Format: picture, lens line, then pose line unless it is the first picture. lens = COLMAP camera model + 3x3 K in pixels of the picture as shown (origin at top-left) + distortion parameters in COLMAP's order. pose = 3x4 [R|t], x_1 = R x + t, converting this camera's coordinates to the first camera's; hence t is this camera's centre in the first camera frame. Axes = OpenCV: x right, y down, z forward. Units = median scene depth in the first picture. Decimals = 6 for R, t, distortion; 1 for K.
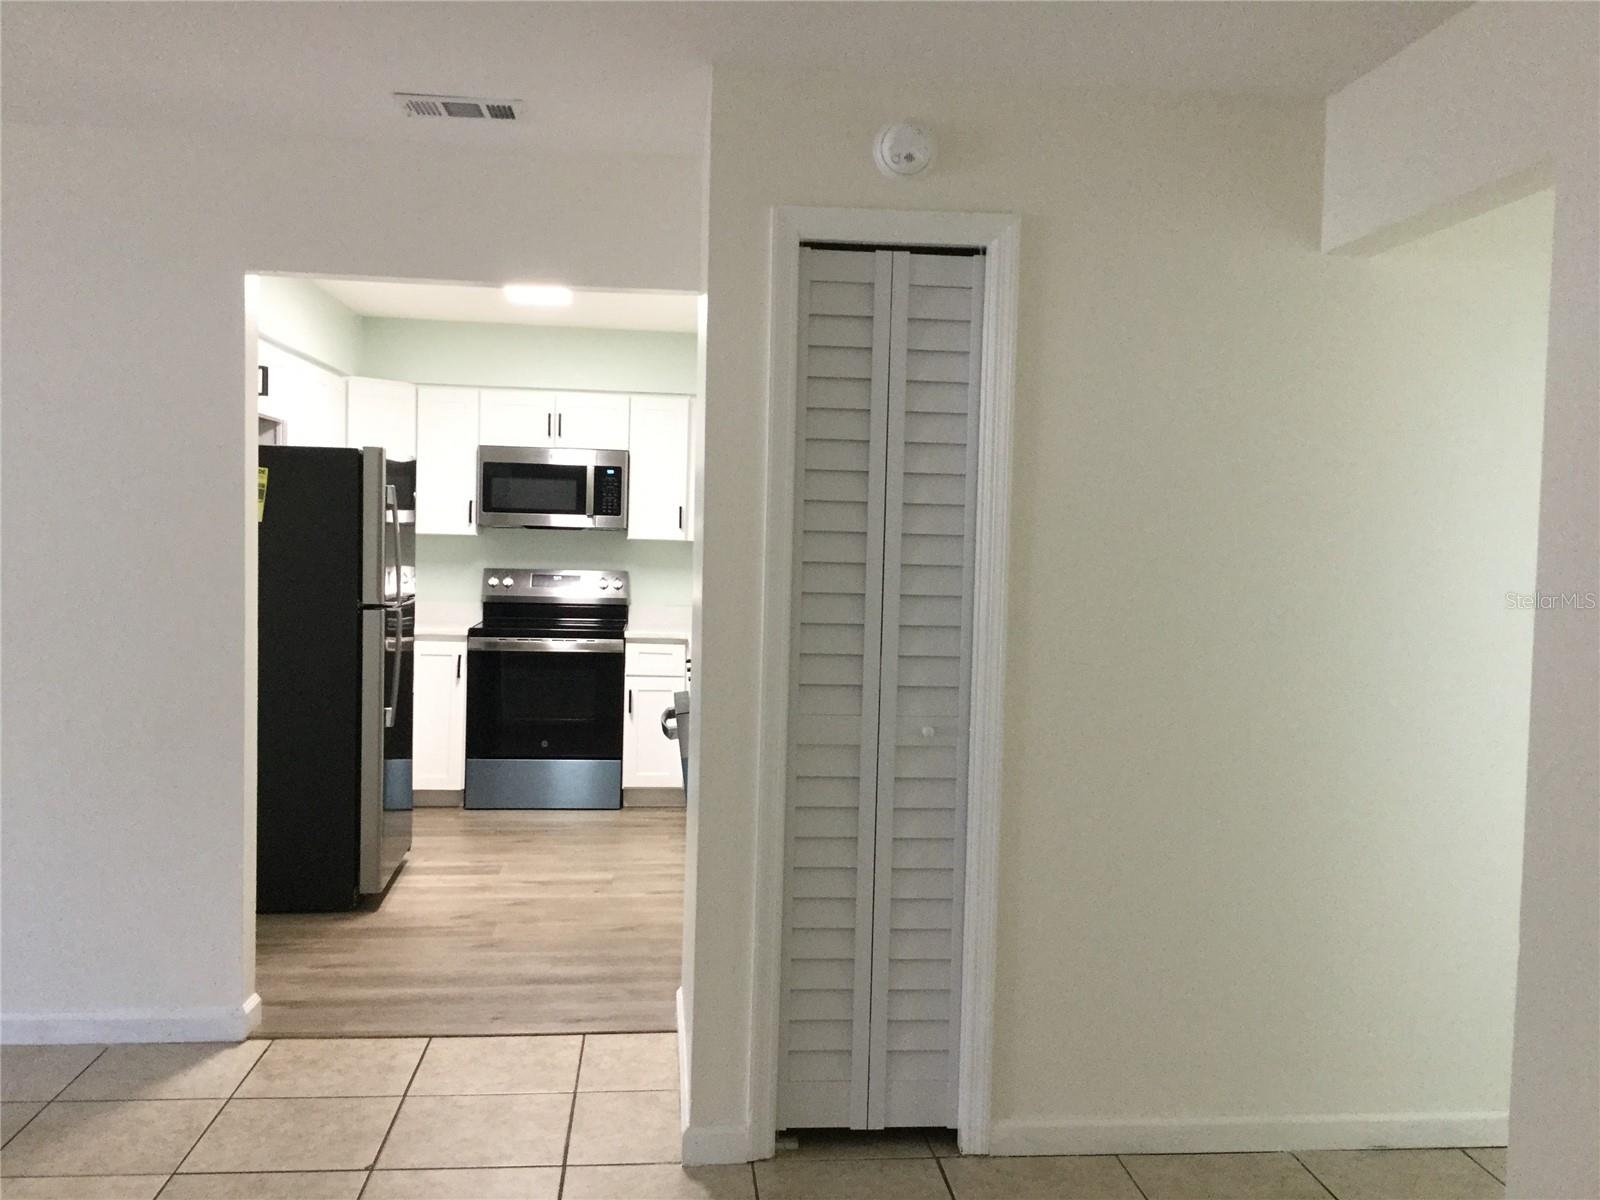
lens RADIAL K [[1432.7, 0, 800.0], [0, 1432.7, 600.0], [0, 0, 1]] dist [-0.000181, -0.000182]
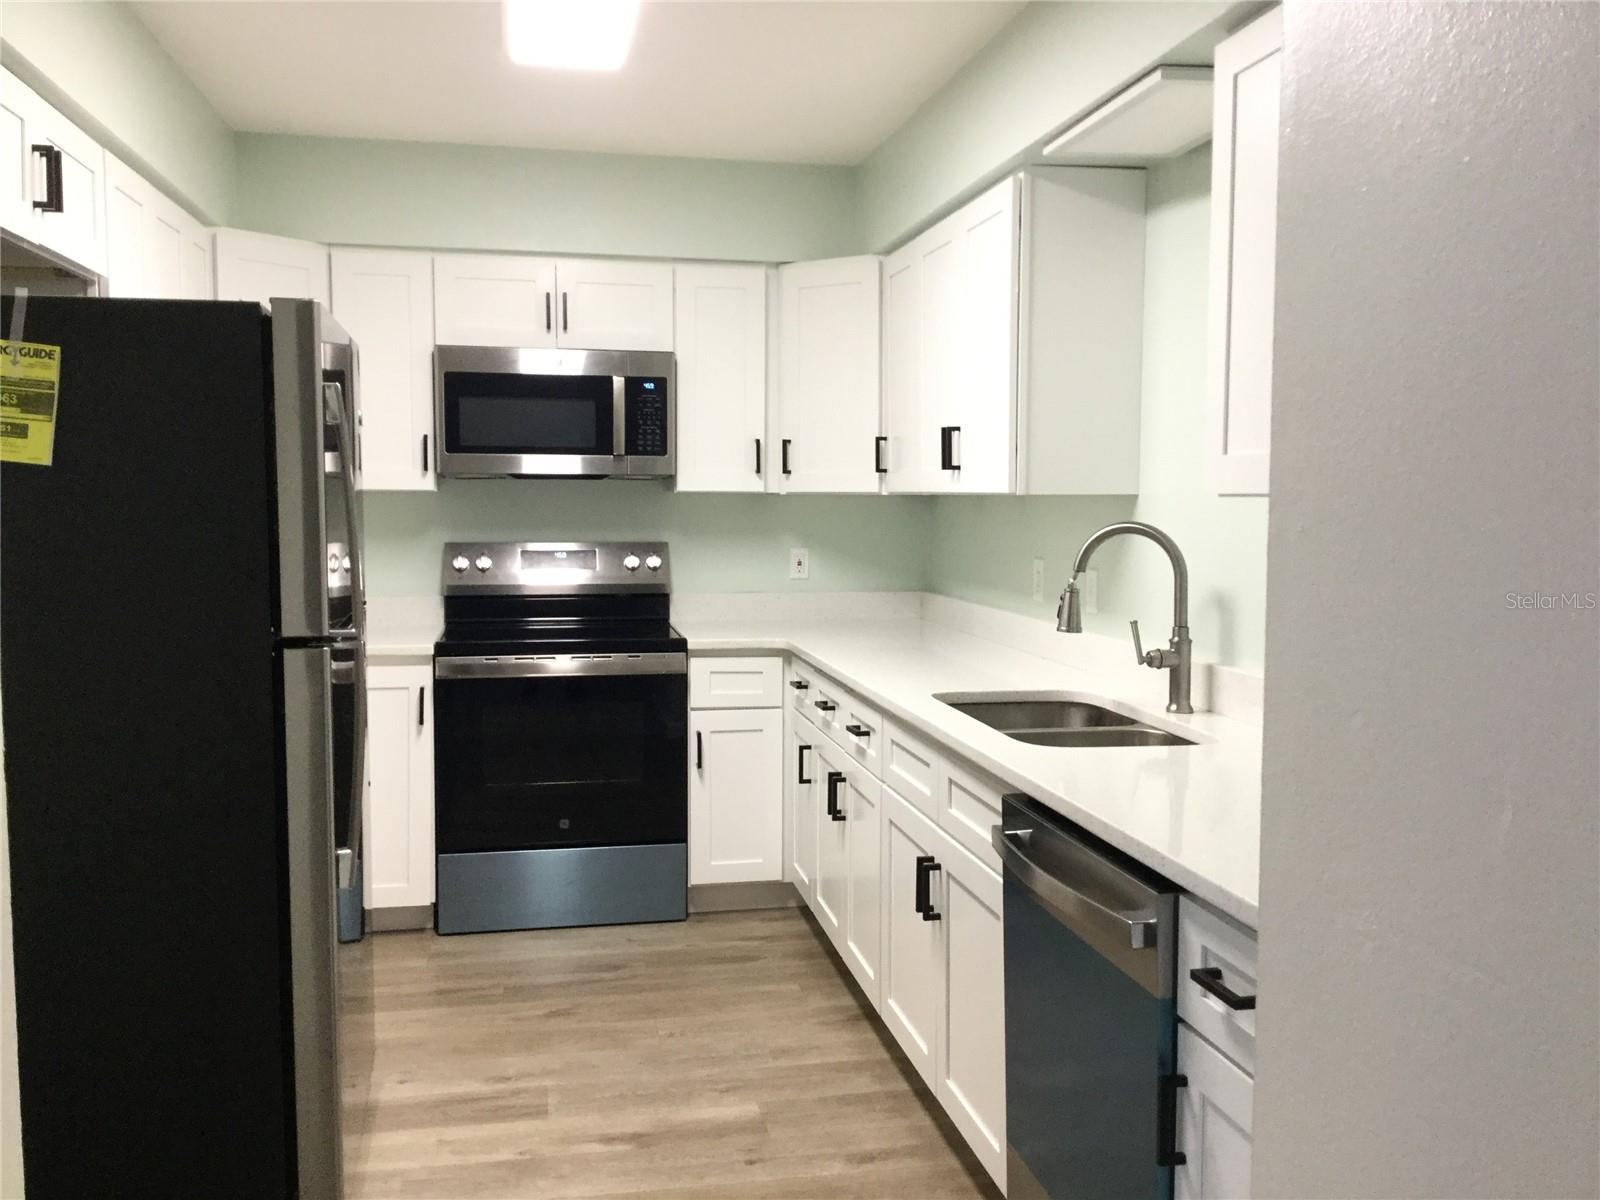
lens RADIAL K [[1443.9, 0, 800.0], [0, 1443.9, 600.0], [0, 0, 1]] dist [0.063929, -0.150643]
pose [[0.995833, -0.027490, 0.086949, -0.125062], [0.024371, 0.999028, 0.036728, -0.017113], [-0.087875, -0.034455, 0.995535, 0.357971]]
